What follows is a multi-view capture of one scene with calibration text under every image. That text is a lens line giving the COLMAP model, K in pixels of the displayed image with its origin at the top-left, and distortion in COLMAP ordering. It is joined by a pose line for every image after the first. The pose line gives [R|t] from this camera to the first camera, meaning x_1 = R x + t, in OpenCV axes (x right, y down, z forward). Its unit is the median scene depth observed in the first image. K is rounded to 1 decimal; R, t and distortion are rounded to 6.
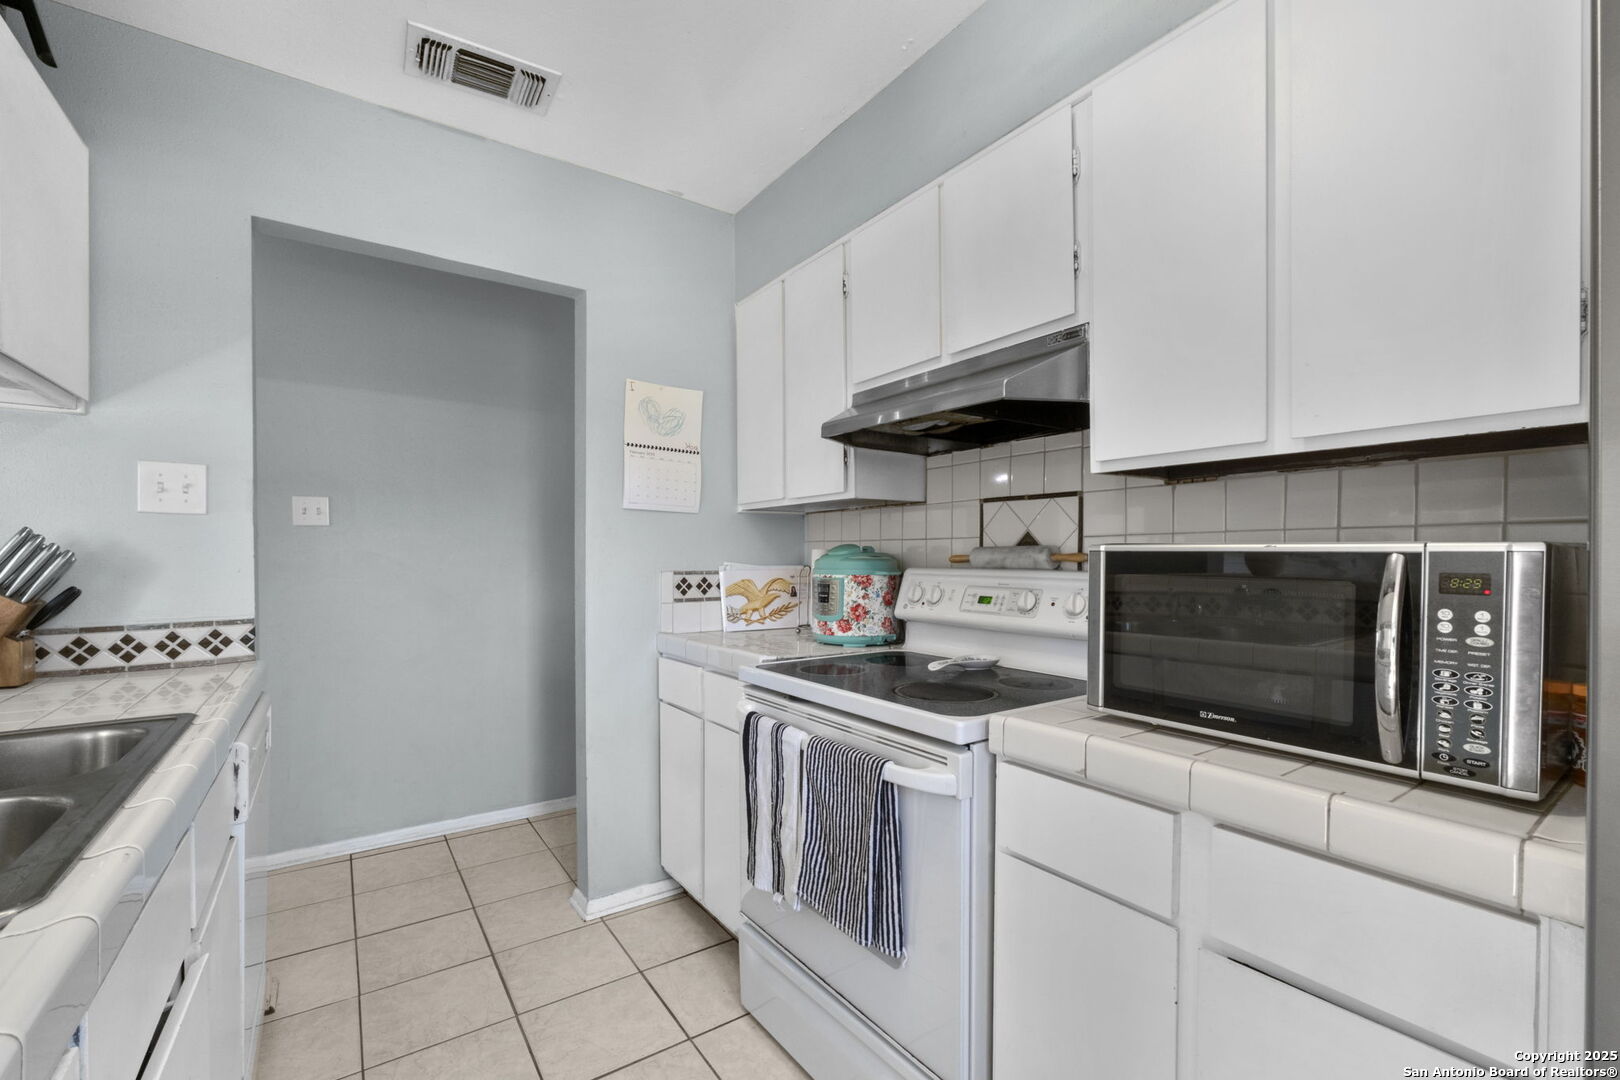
lens RADIAL K [[692.6, 0, 810.4], [0, 692.6, 567.1], [0, 0, 1]] dist [0.000413, -0.000079]
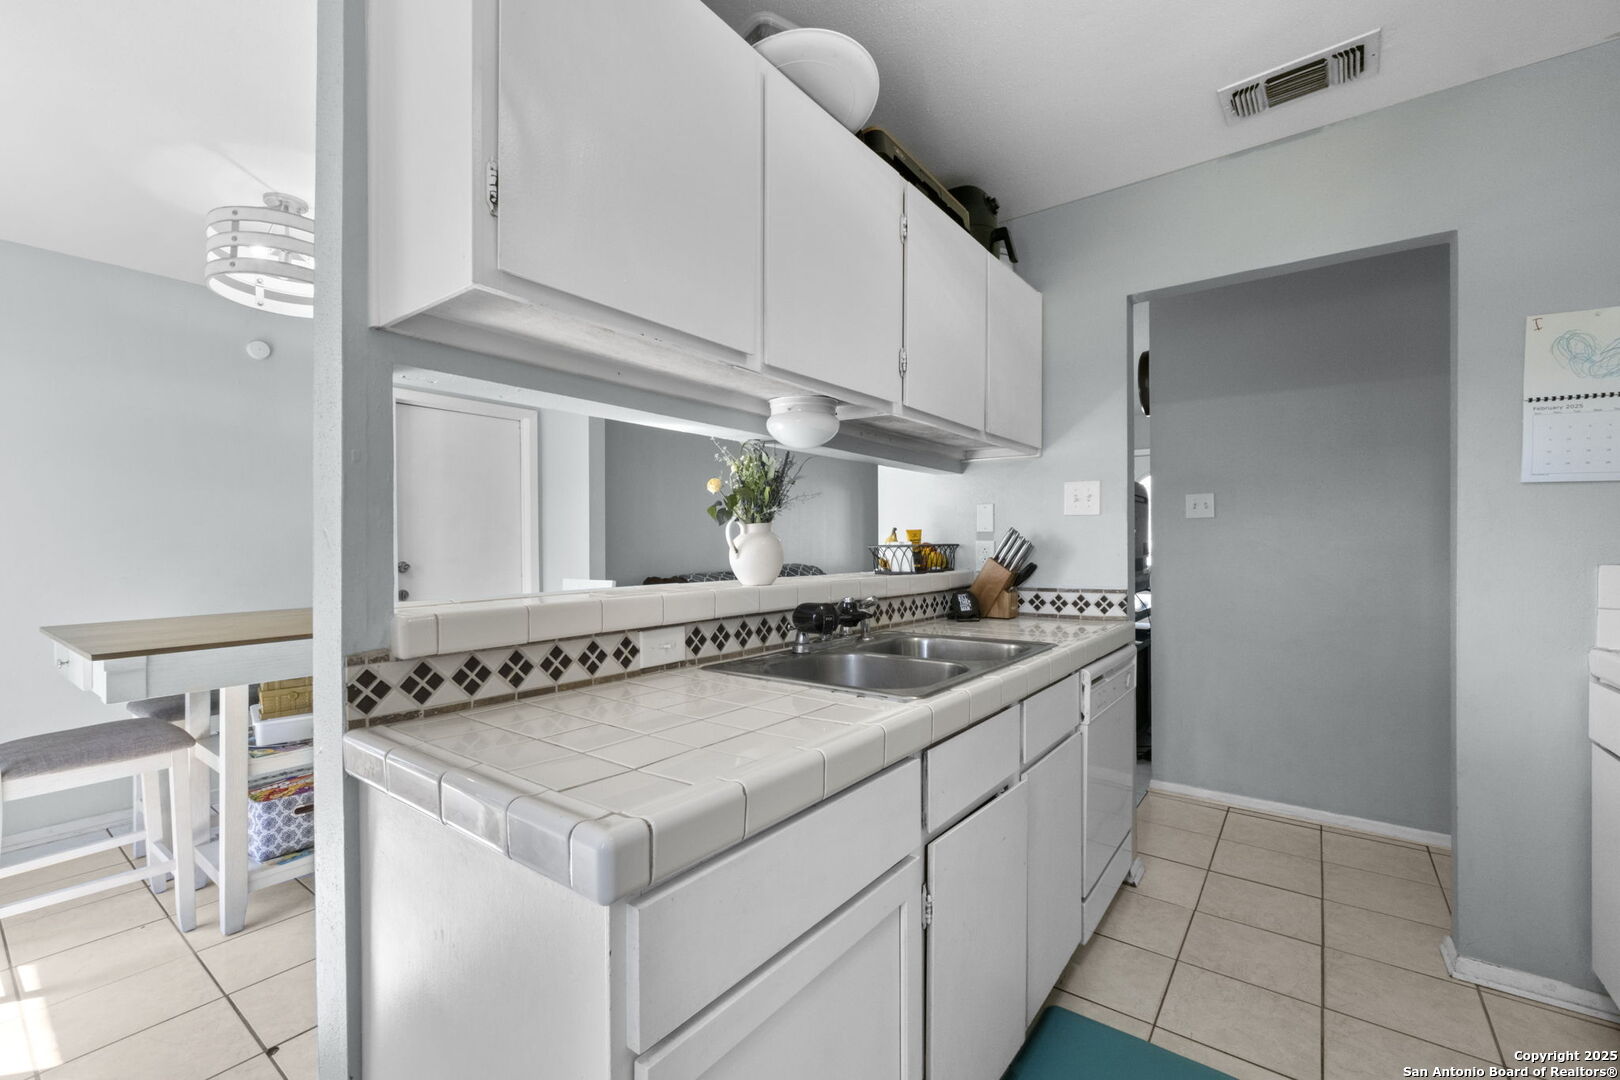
lens RADIAL K [[692.6, 0, 818.1], [0, 692.6, 543.0], [0, 0, 1]] dist [0.000413, -0.000079]
pose [[0.318283, -0.002733, -0.947992, 0.294323], [-0.013909, 0.999875, -0.007552, 0.001145], [0.947894, 0.015589, 0.318205, -0.008804]]
